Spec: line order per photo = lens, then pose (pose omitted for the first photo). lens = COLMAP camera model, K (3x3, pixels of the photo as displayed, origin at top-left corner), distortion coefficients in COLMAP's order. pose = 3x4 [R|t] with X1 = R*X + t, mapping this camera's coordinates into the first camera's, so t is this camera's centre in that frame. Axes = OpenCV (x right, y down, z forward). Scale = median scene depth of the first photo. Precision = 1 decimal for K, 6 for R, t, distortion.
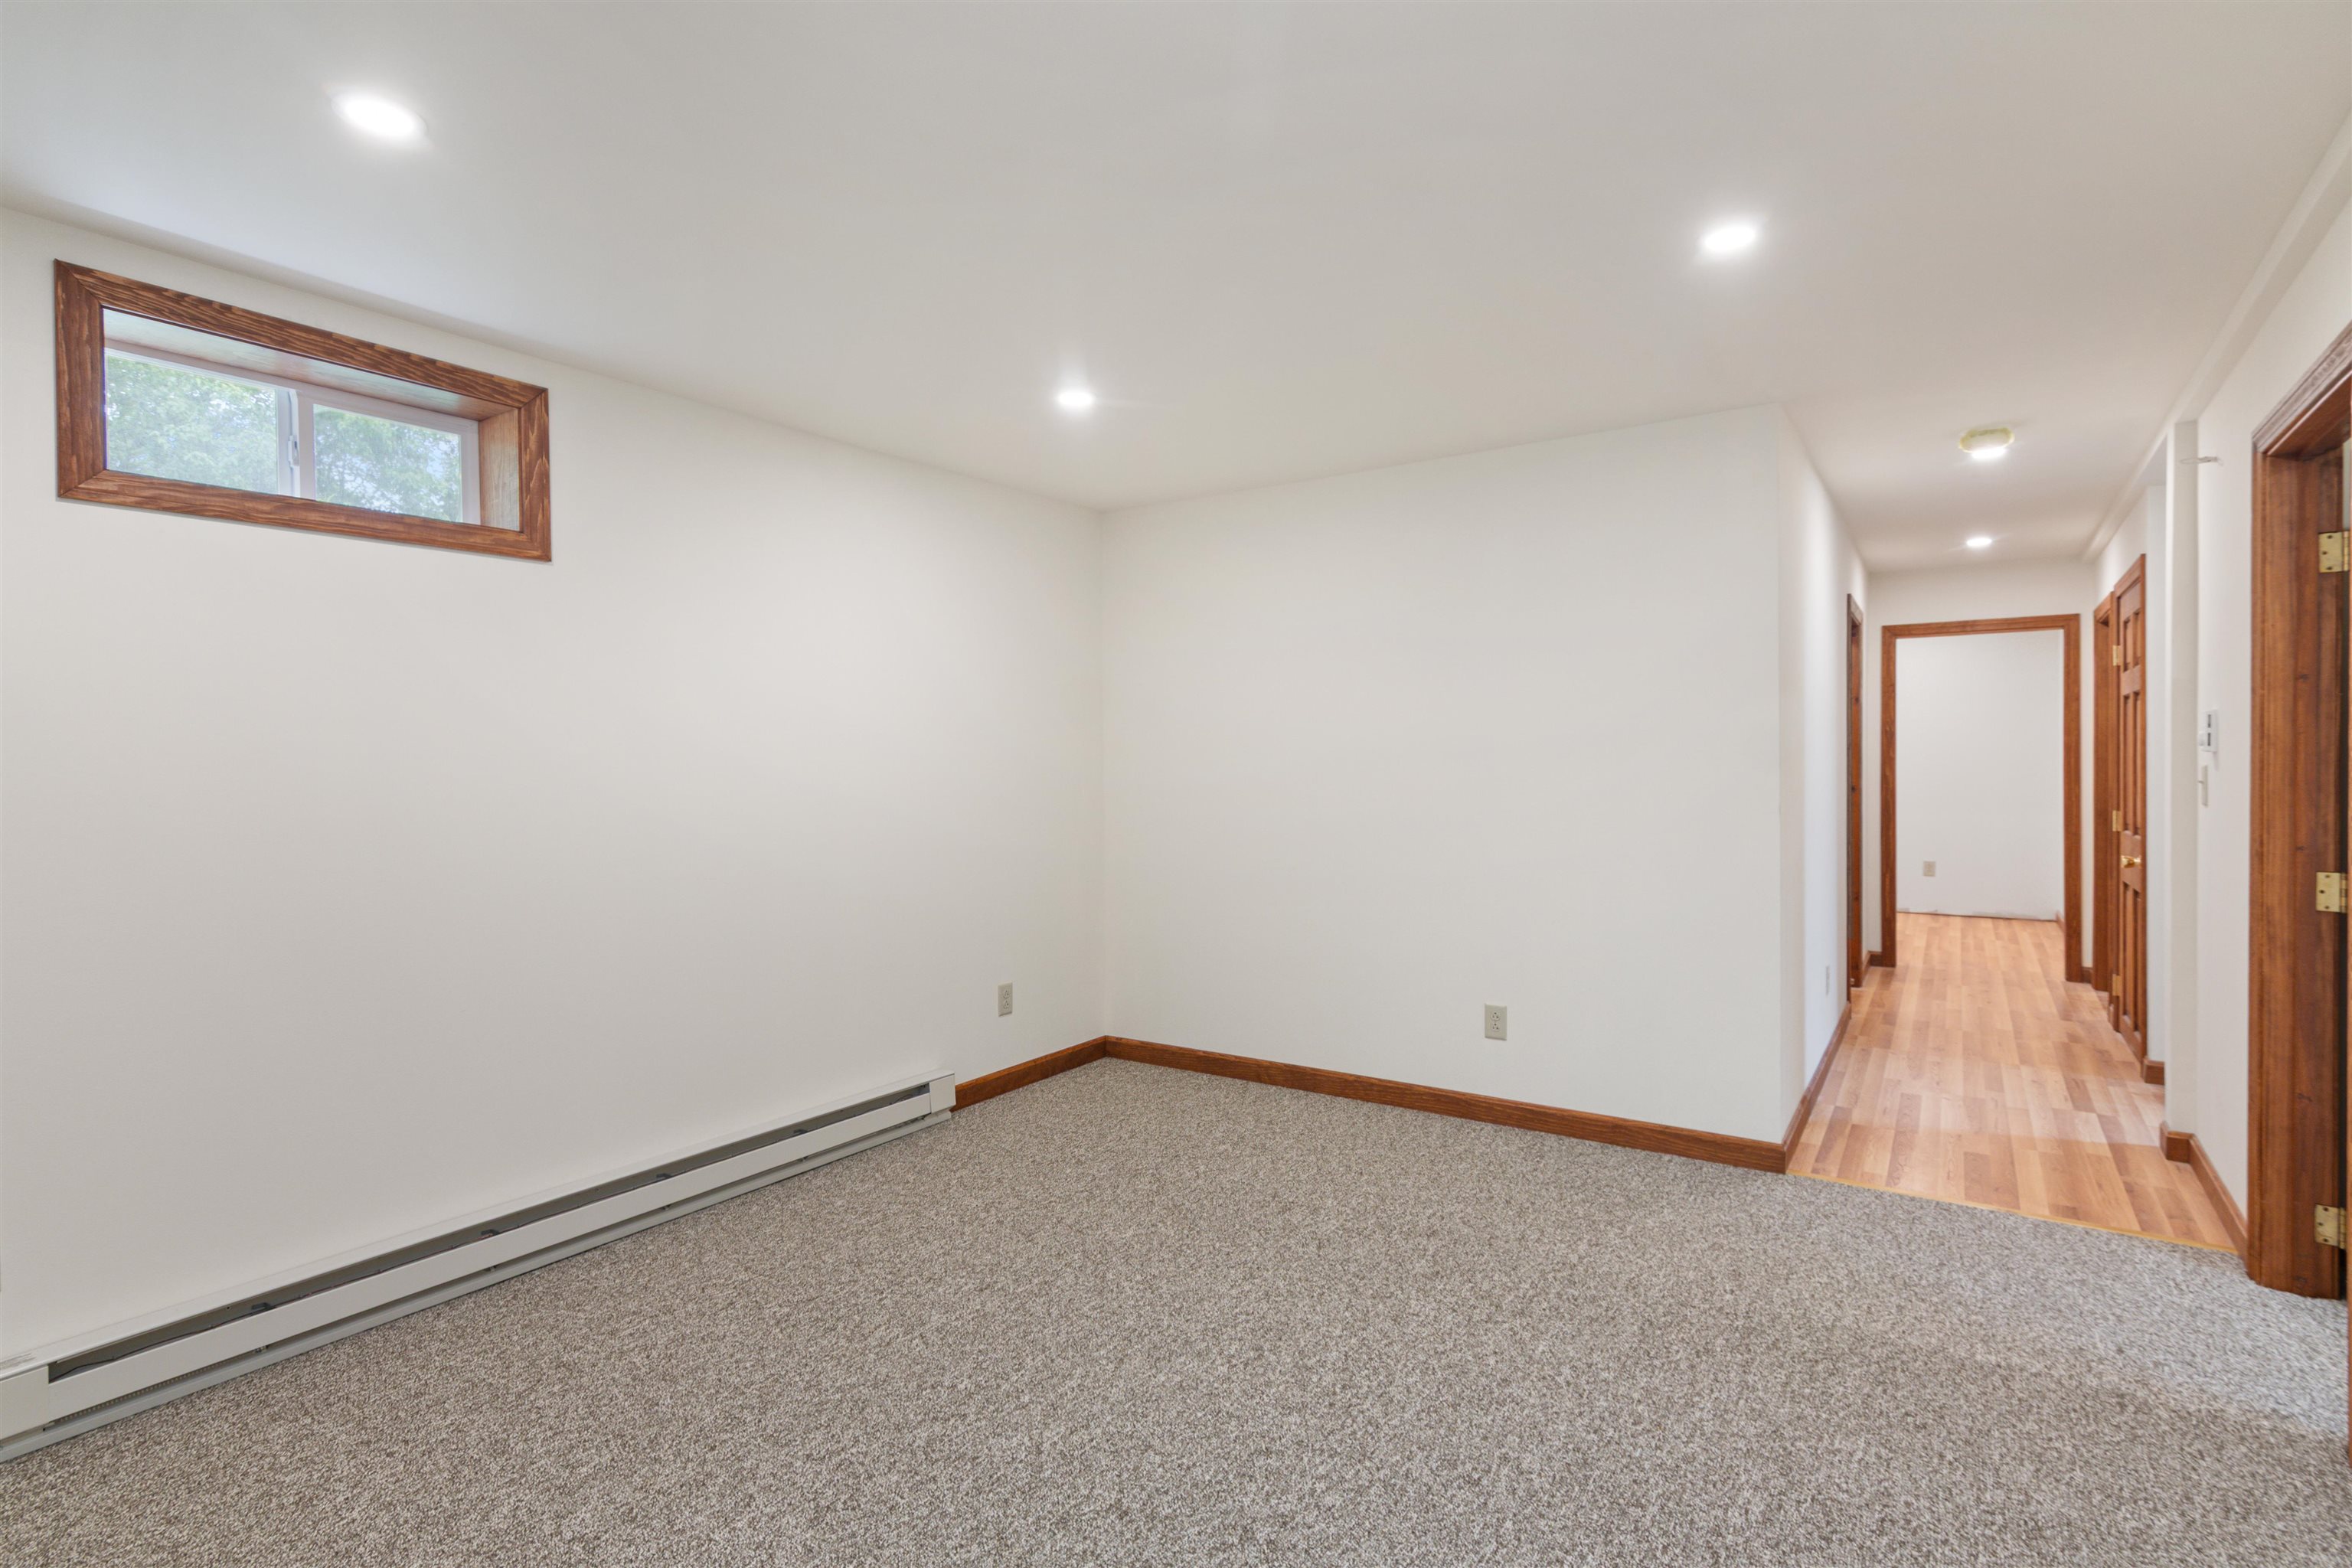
lens RADIAL K [[1138.3, 0, 1185.2], [0, 1138.3, 782.2], [0, 0, 1]] dist [0.001527, 0.001086]
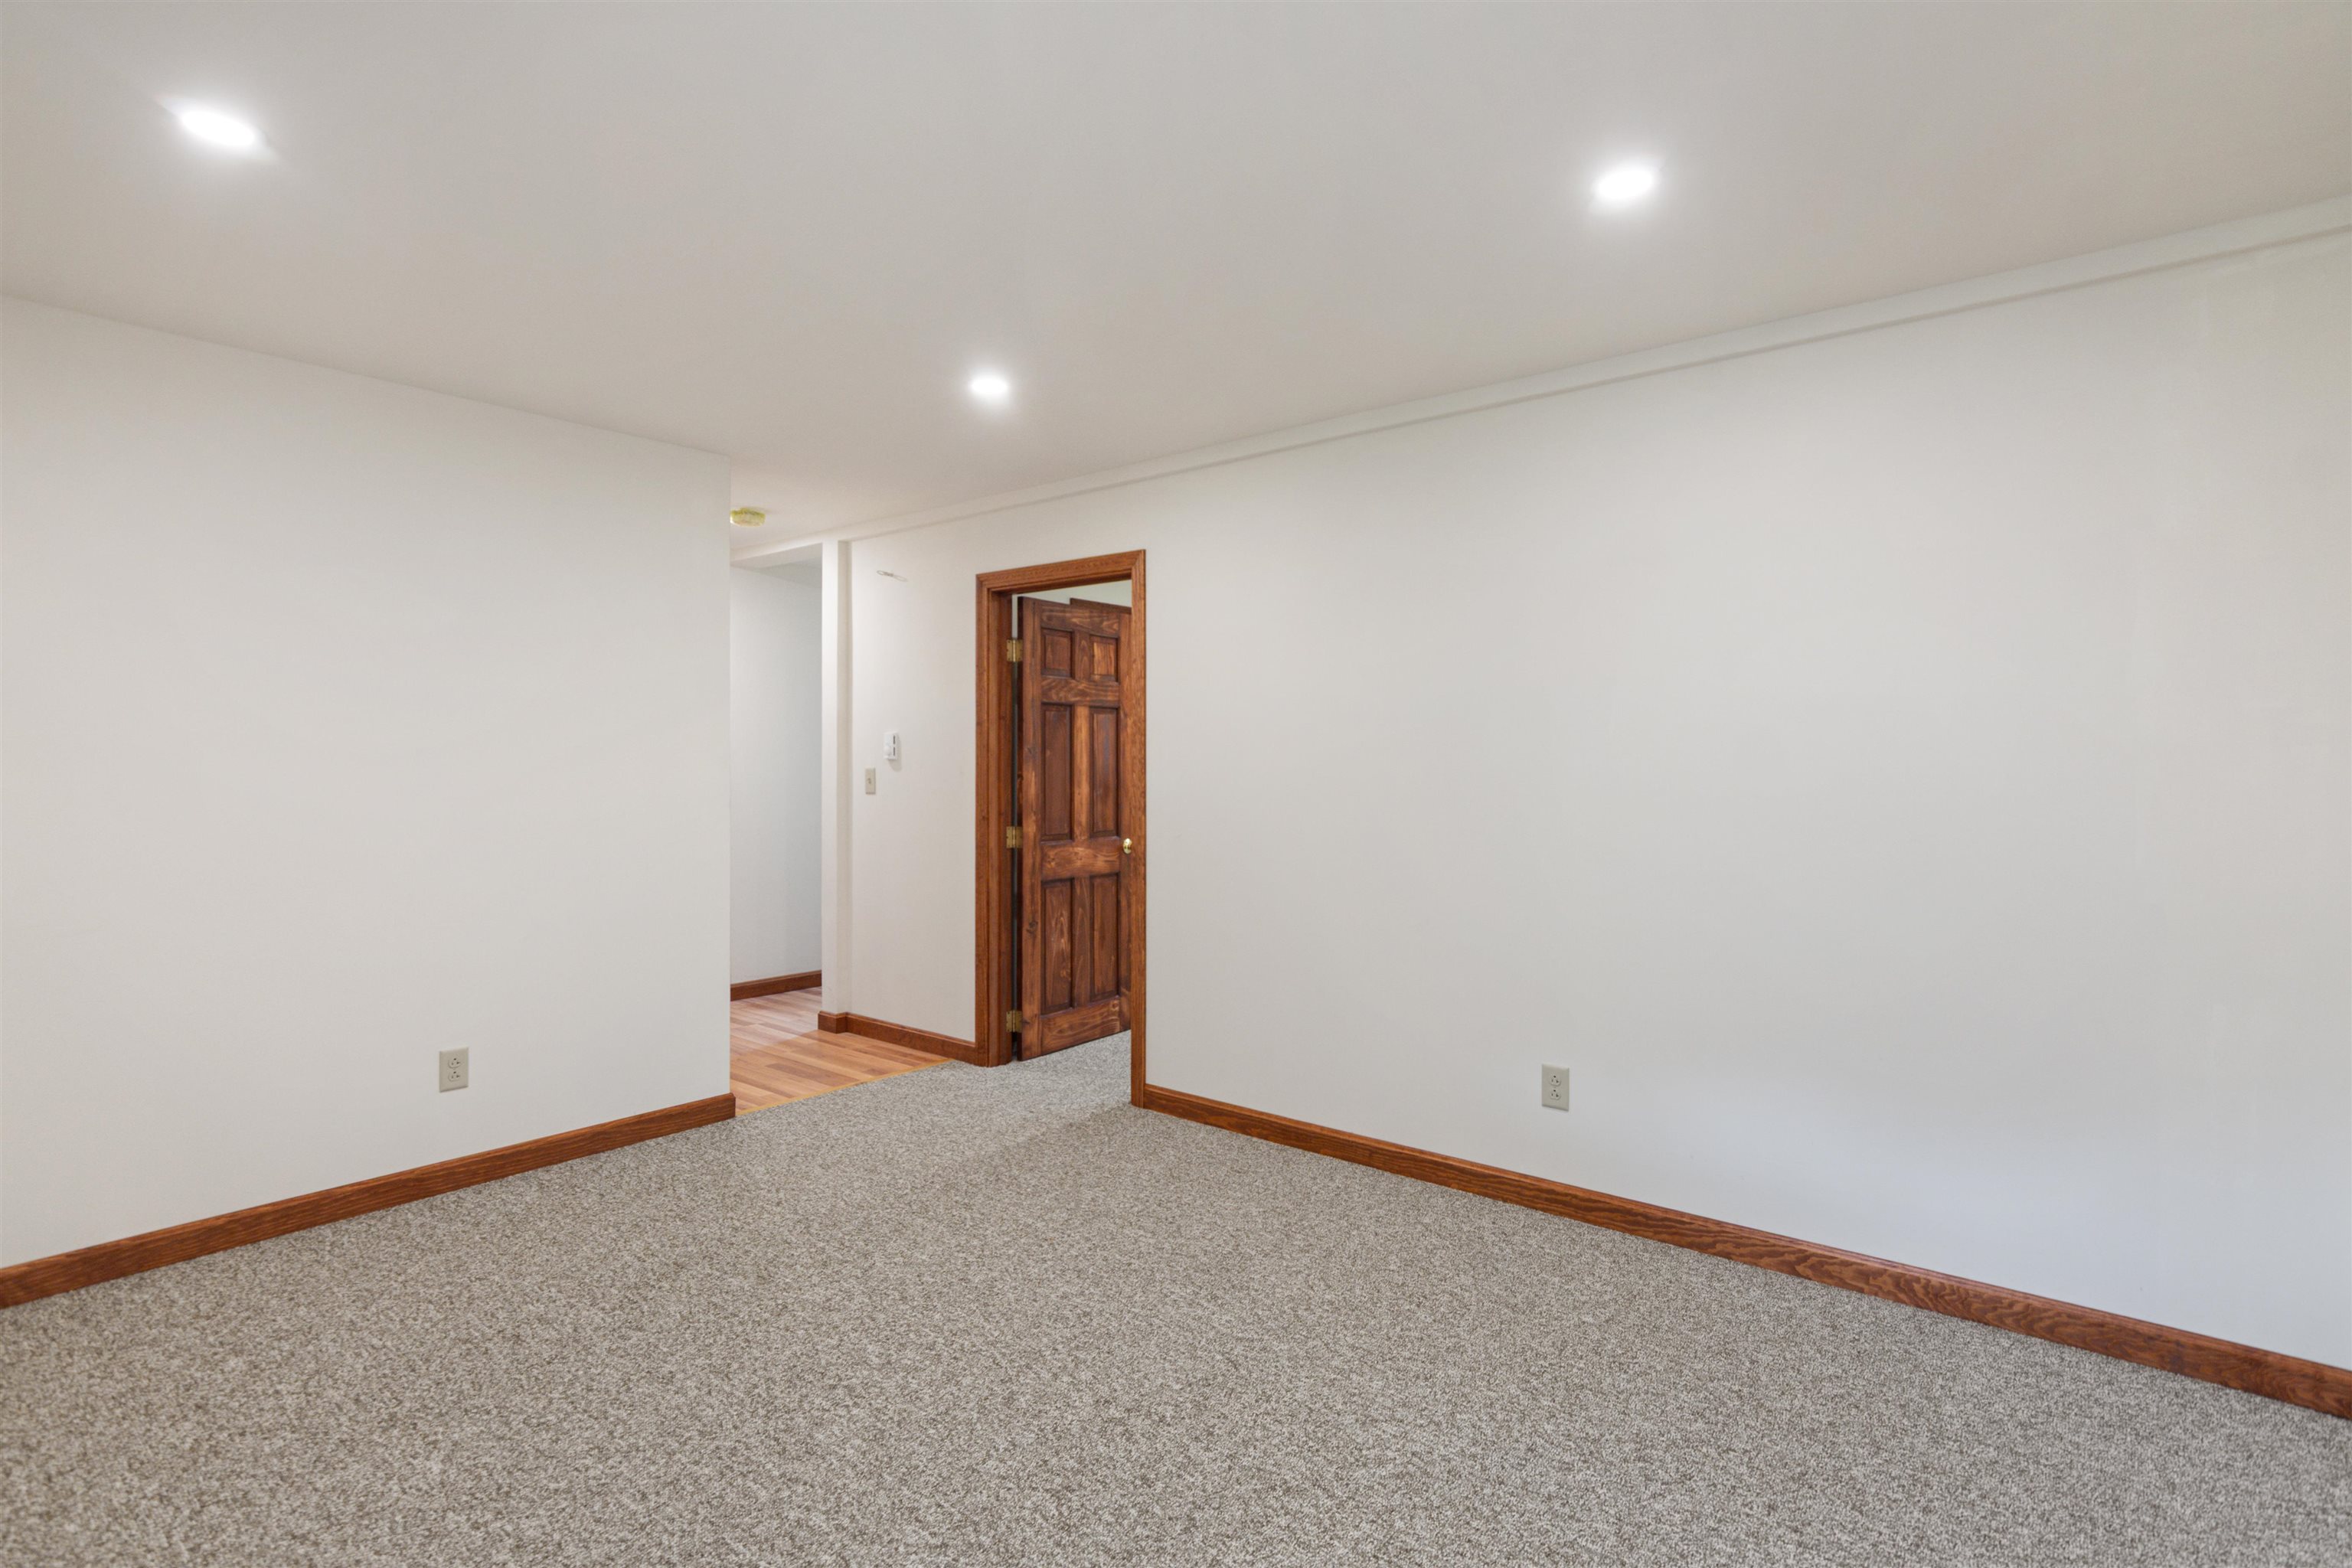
lens RADIAL K [[1138.3, 0, 1161.4], [0, 1138.3, 769.7], [0, 0, 1]] dist [0.001527, 0.001086]
pose [[0.095895, 0.001450, 0.995390, -0.722062], [0.016745, 0.999855, -0.003070, -0.001155], [-0.995251, 0.016963, 0.095857, 0.543928]]
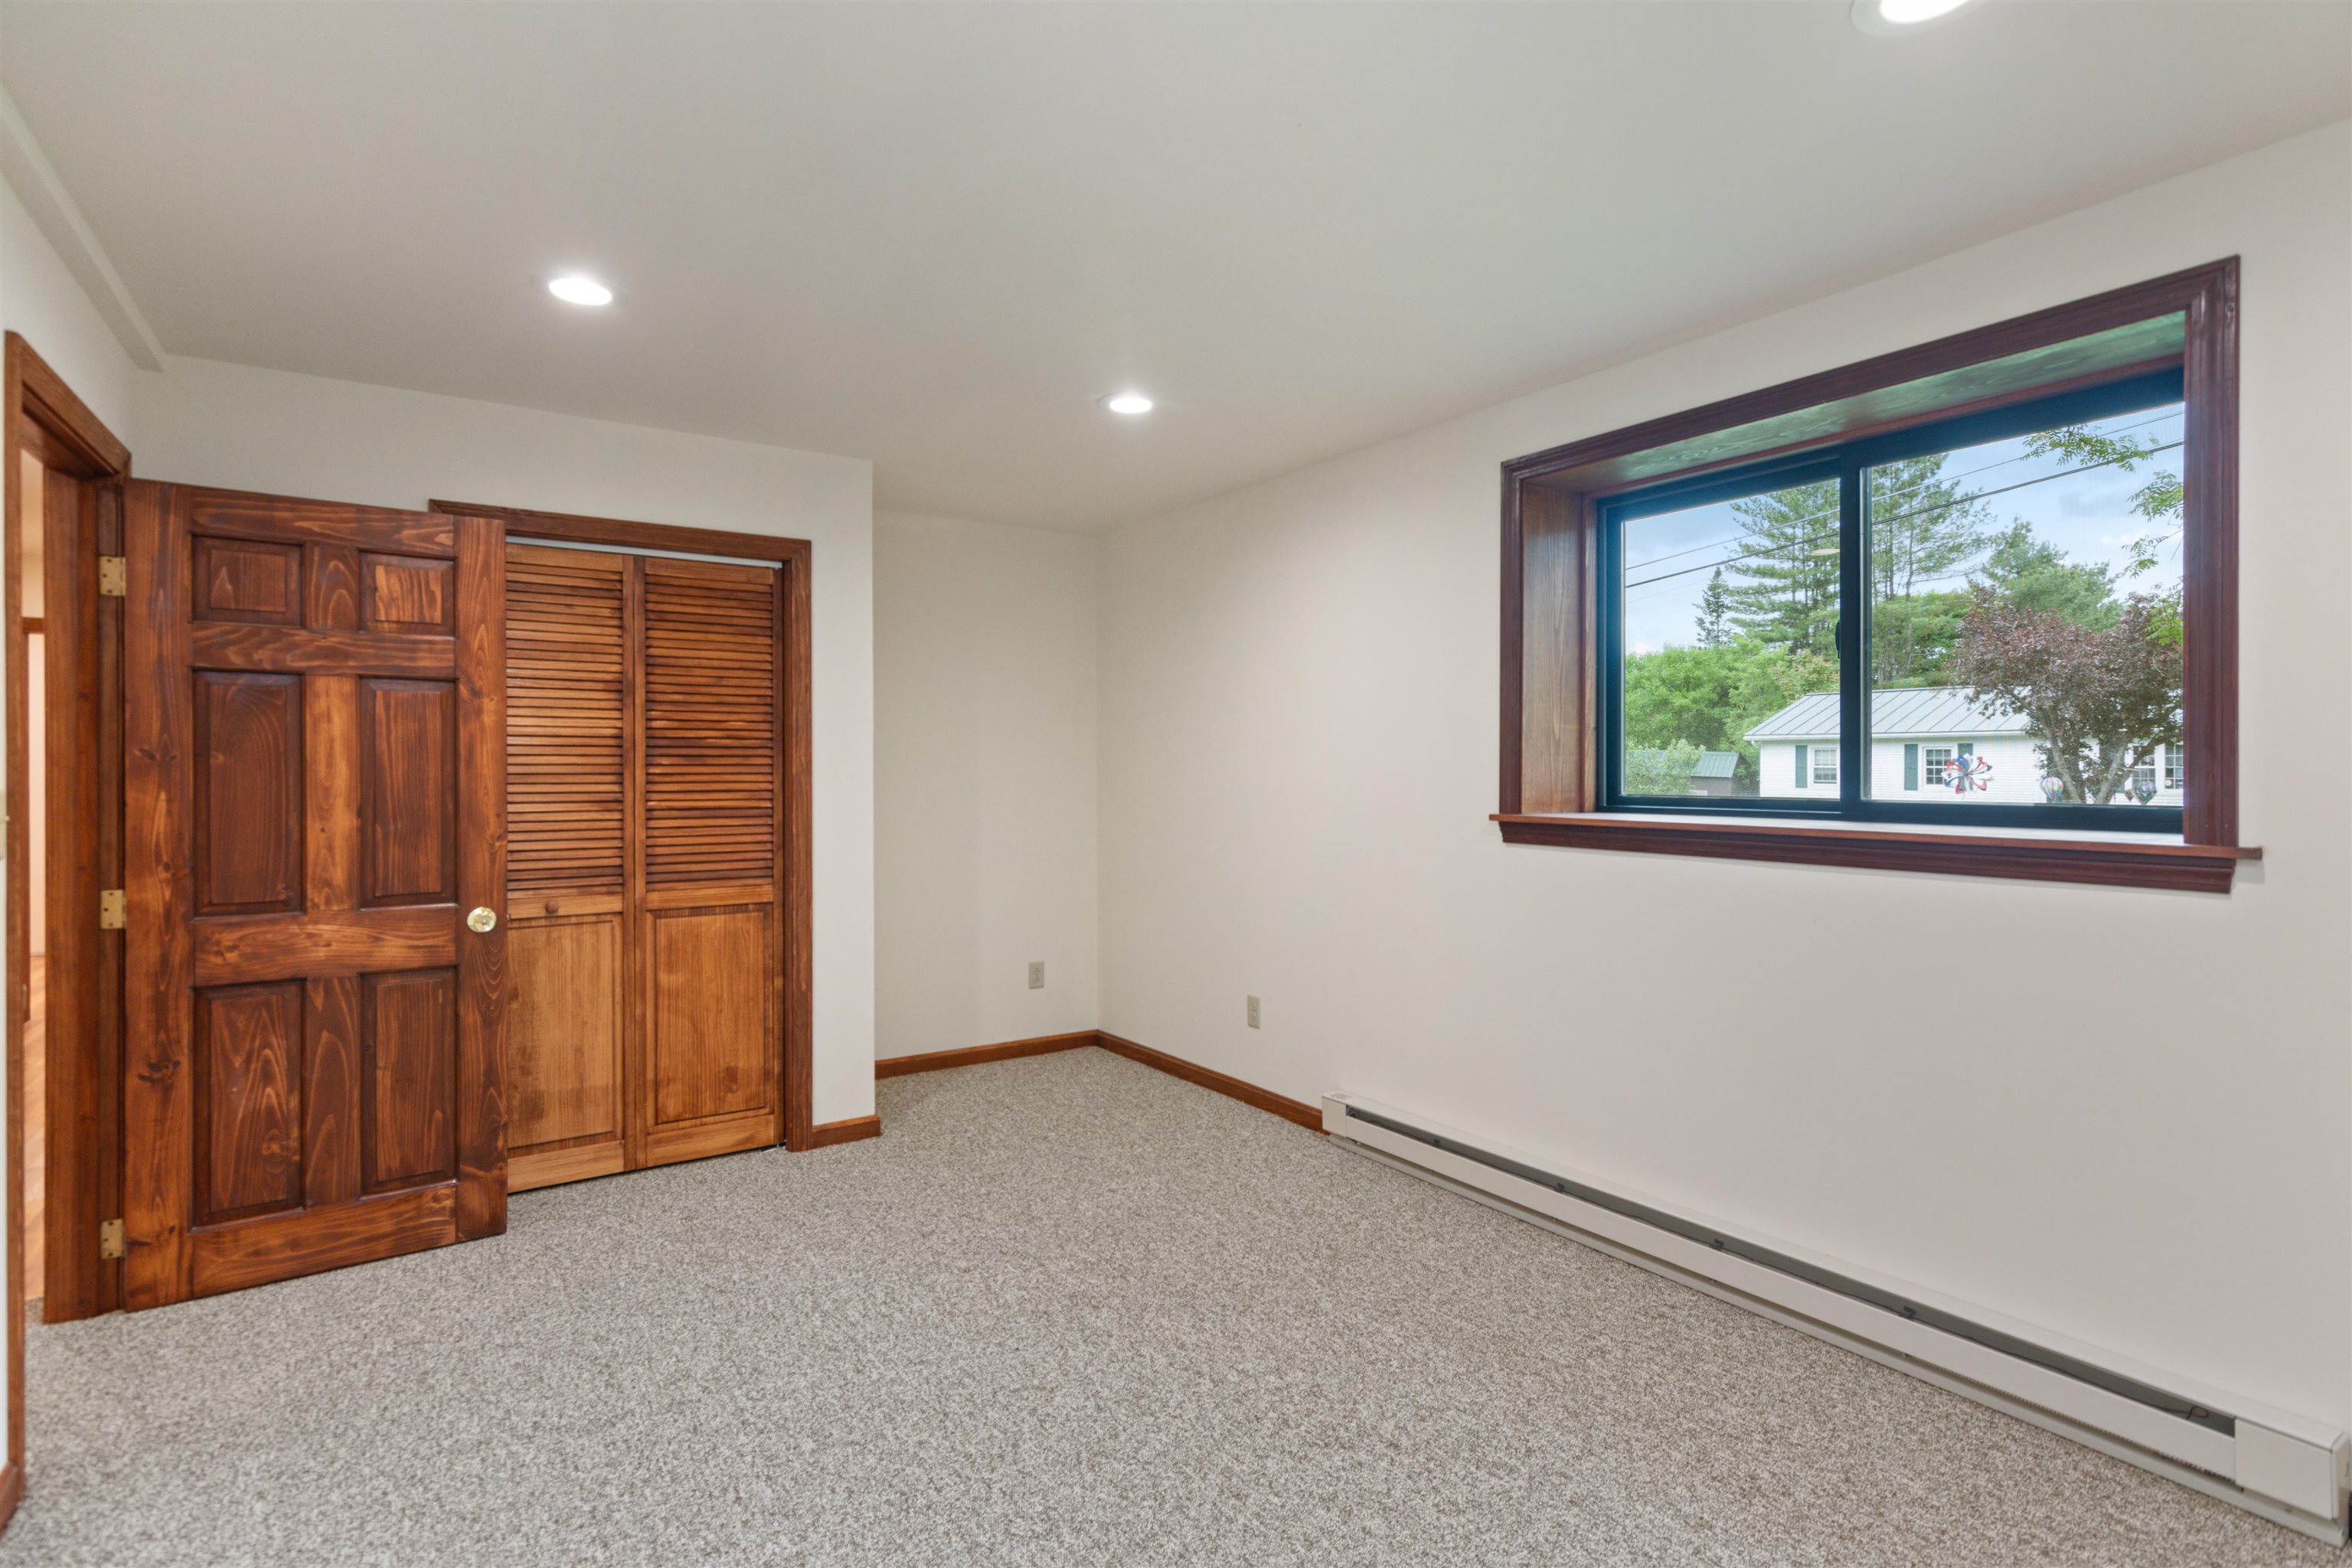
lens RADIAL K [[1138.3, 0, 1169.1], [0, 1138.3, 760.5], [0, 0, 1]] dist [0.001527, 0.001086]
pose [[0.380924, 0.008284, 0.924569, 0.389230], [0.013531, 0.999803, -0.014532, -0.007980], [-0.924507, 0.018046, 0.380737, -0.240672]]
